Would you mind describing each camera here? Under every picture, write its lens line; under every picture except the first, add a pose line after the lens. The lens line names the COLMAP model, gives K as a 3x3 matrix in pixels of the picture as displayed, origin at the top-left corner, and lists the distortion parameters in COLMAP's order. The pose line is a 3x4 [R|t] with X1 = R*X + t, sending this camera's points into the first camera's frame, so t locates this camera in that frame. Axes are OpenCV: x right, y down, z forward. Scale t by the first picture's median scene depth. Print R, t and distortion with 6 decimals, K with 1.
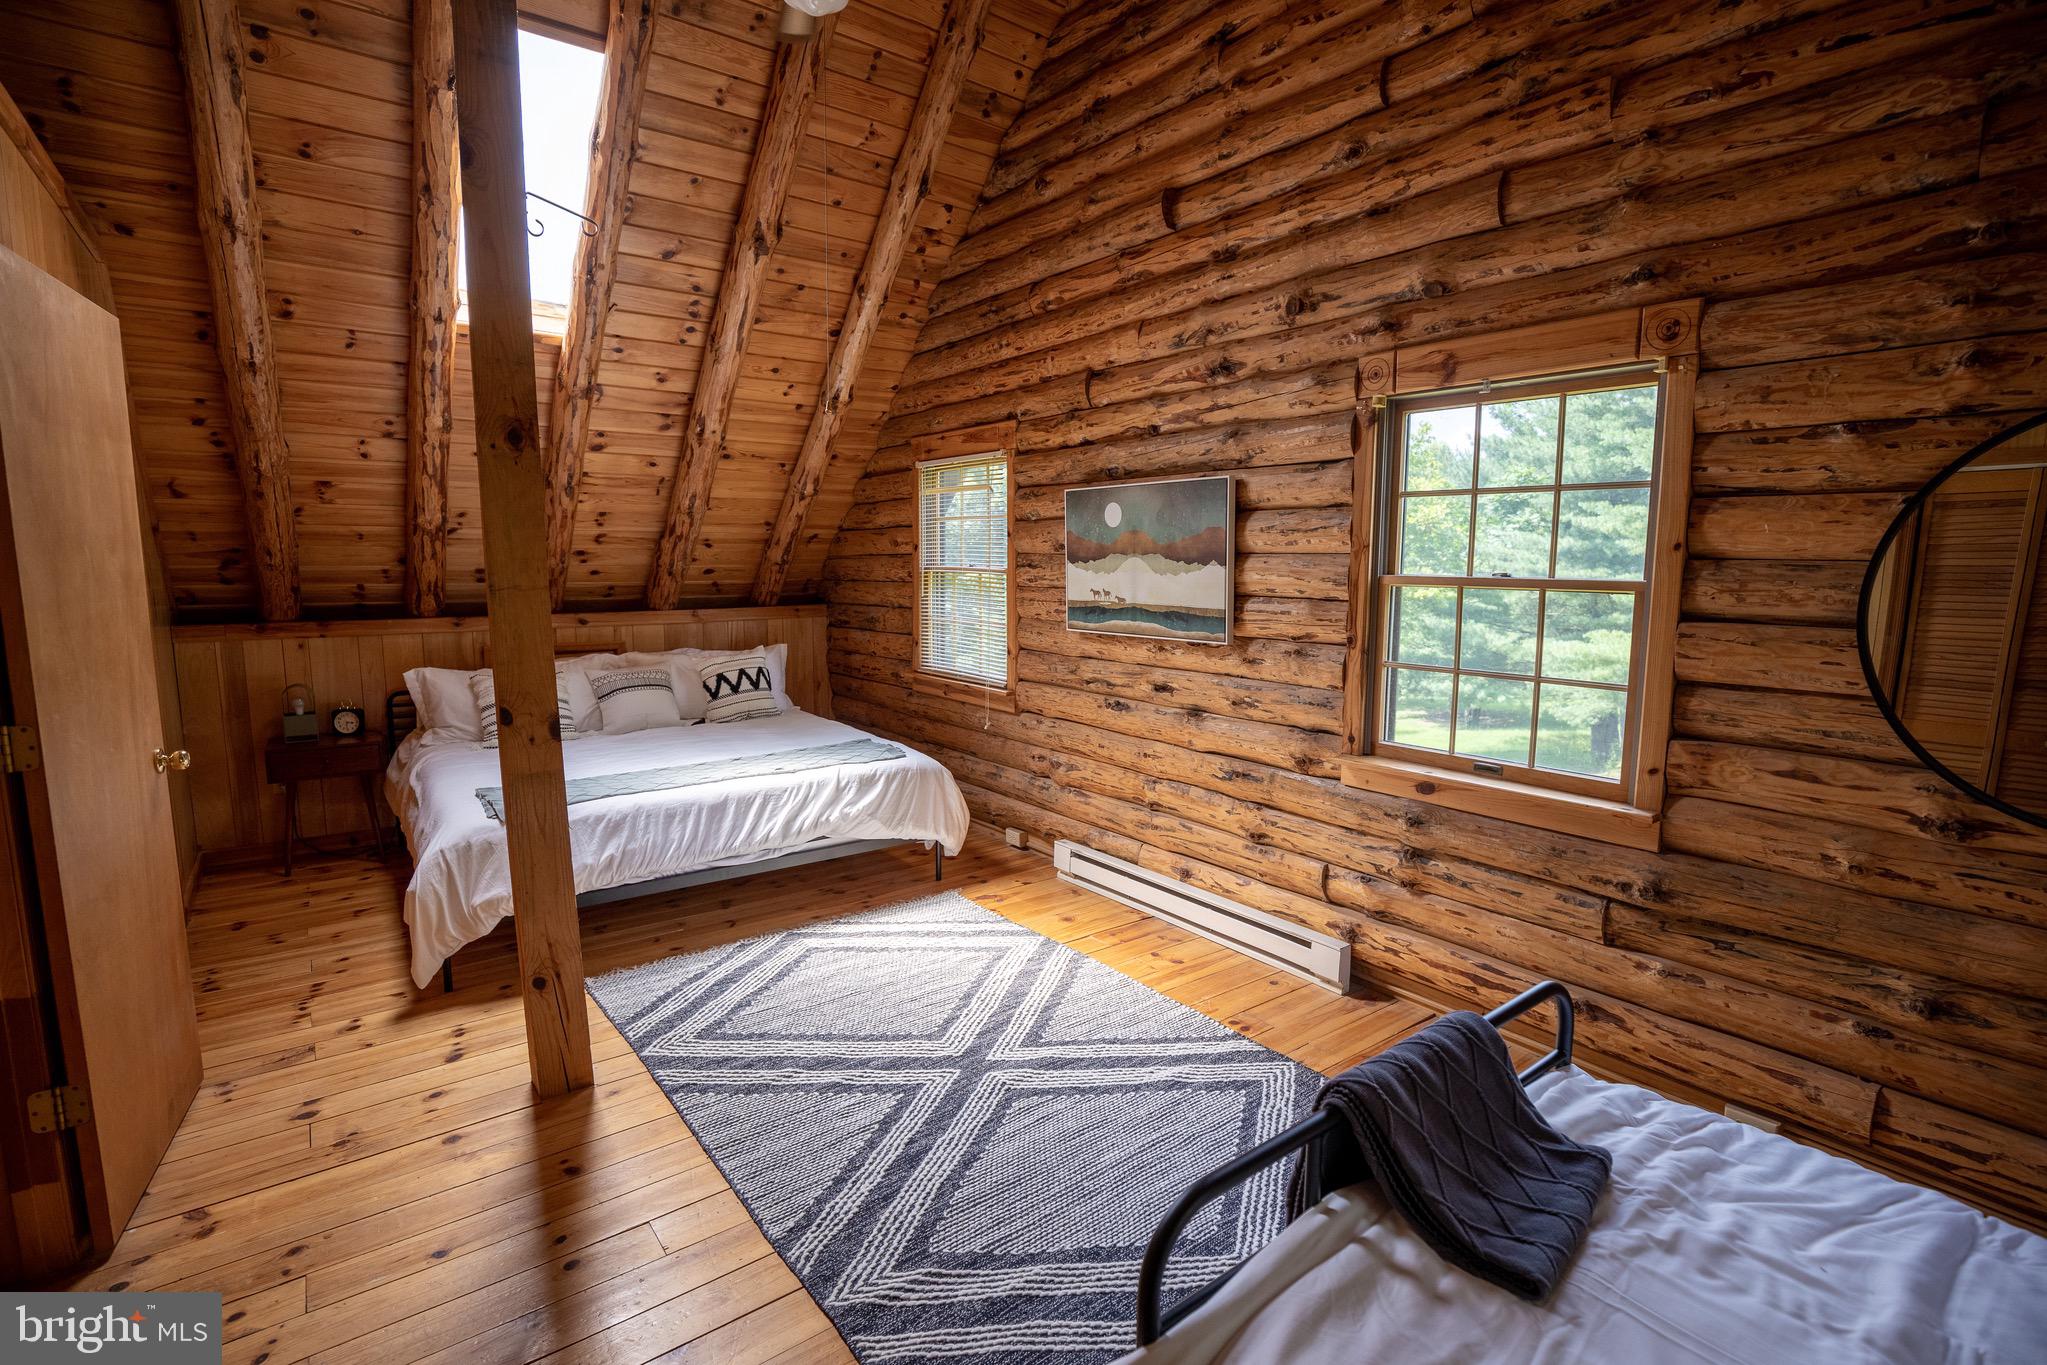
lens RADIAL K [[951.2, 0, 1021.0], [0, 951.2, 689.5], [0, 0, 1]] dist [-0.029314, 0.004002]
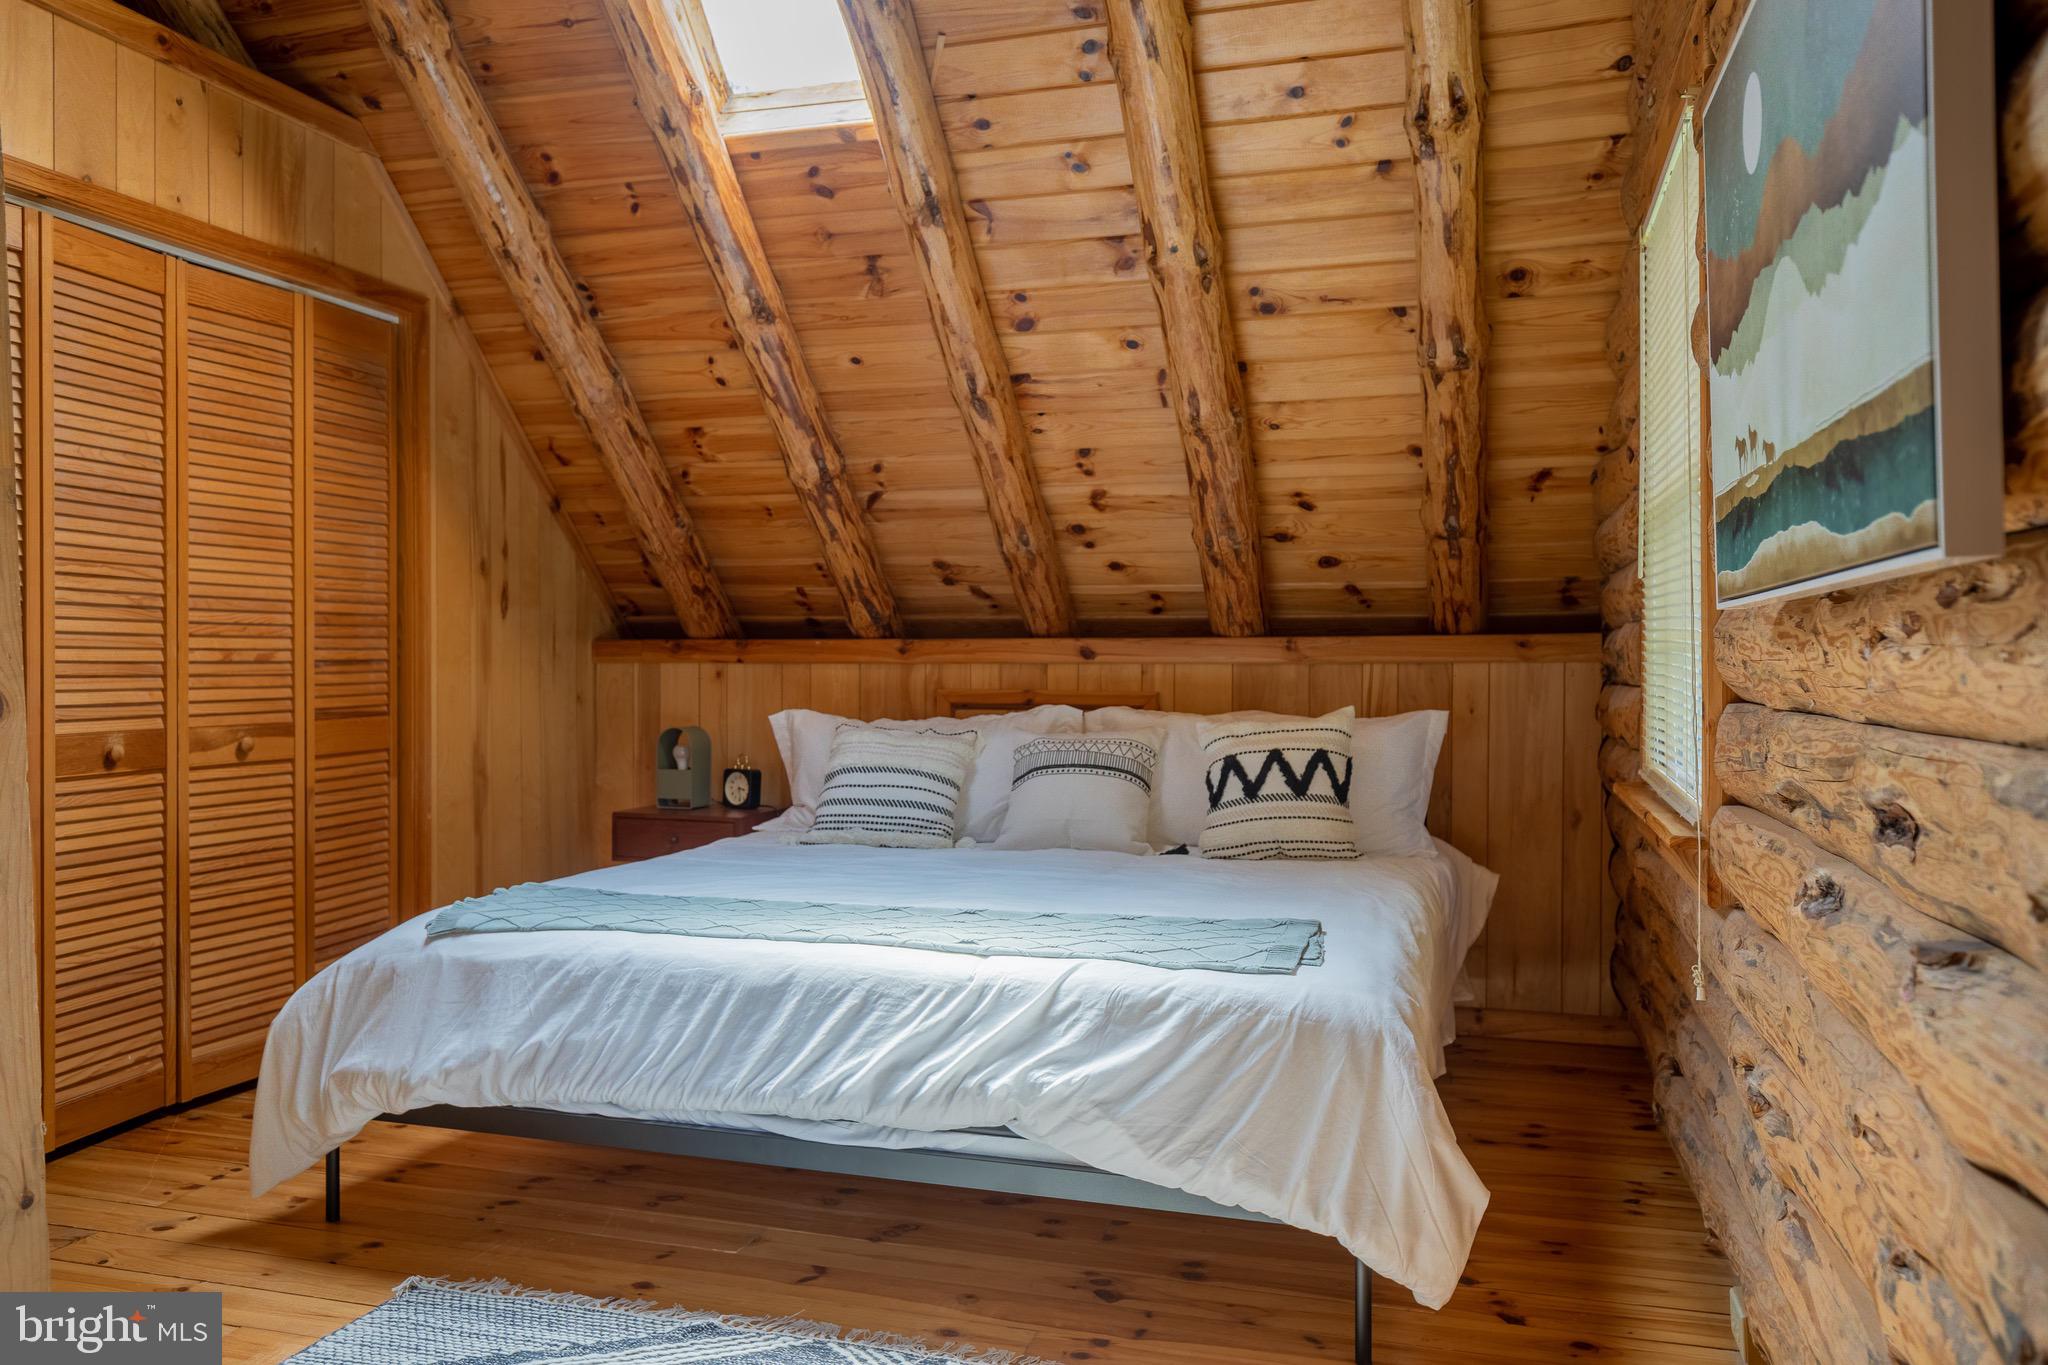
lens RADIAL K [[1495.3, 0, 1035.1], [0, 1495.3, 666.1], [0, 0, 1]] dist [0.042324, -0.019324]
pose [[0.580590, 0.000597, -0.814196, 0.274823], [-0.108398, 0.991154, -0.076570, 0.007720], [0.806948, 0.132713, 0.575519, 0.547652]]
